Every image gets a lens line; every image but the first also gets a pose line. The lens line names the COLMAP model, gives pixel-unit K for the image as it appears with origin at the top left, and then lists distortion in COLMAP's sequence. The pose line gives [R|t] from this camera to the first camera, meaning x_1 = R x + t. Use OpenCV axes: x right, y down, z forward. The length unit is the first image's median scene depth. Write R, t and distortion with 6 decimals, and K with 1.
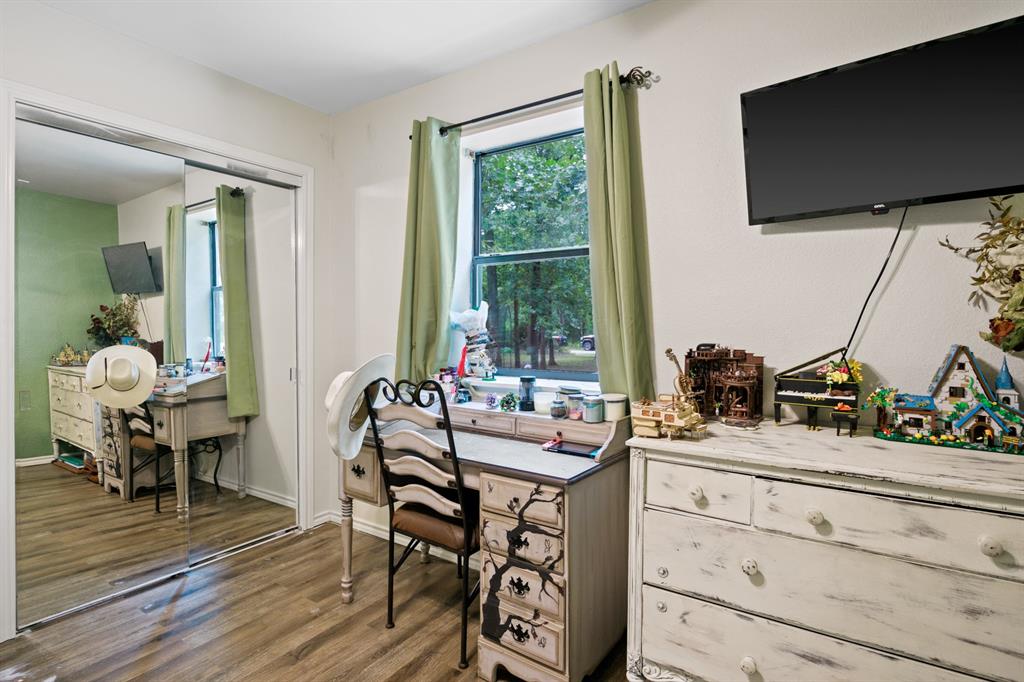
lens RADIAL K [[512.7, 0, 513.7], [0, 512.7, 333.0], [0, 0, 1]] dist [-0.009370, 0.000746]
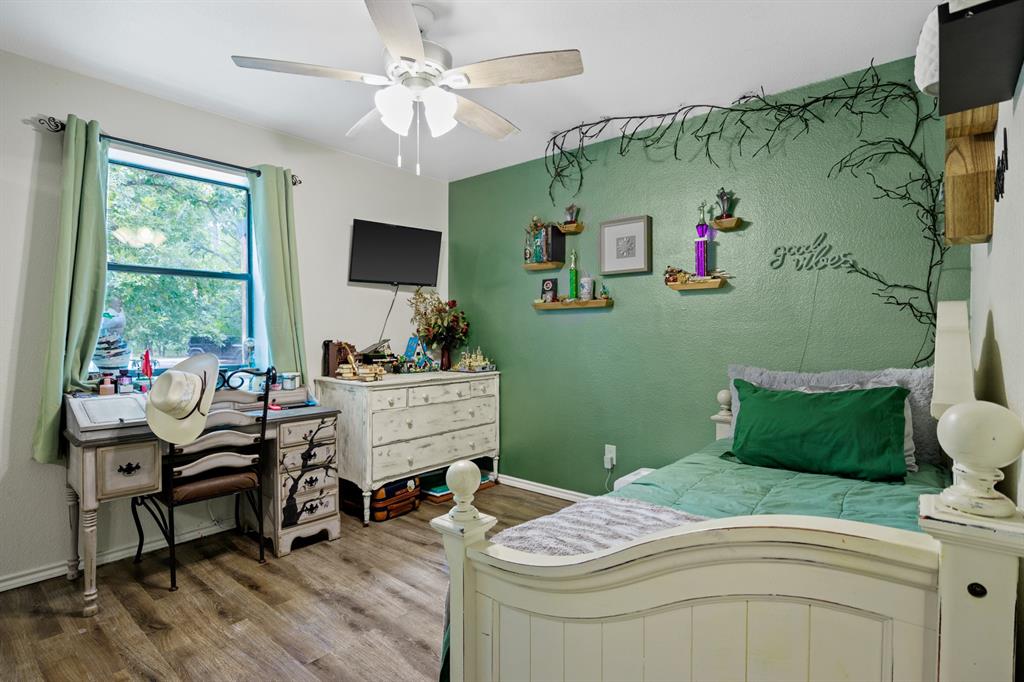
lens RADIAL K [[512.7, 0, 514.3], [0, 512.7, 335.8], [0, 0, 1]] dist [-0.009370, 0.000746]
pose [[0.116961, -0.012983, 0.993052, -1.618987], [0.011785, 0.999862, 0.011684, -0.010168], [-0.993067, 0.010337, 0.117098, 0.110728]]
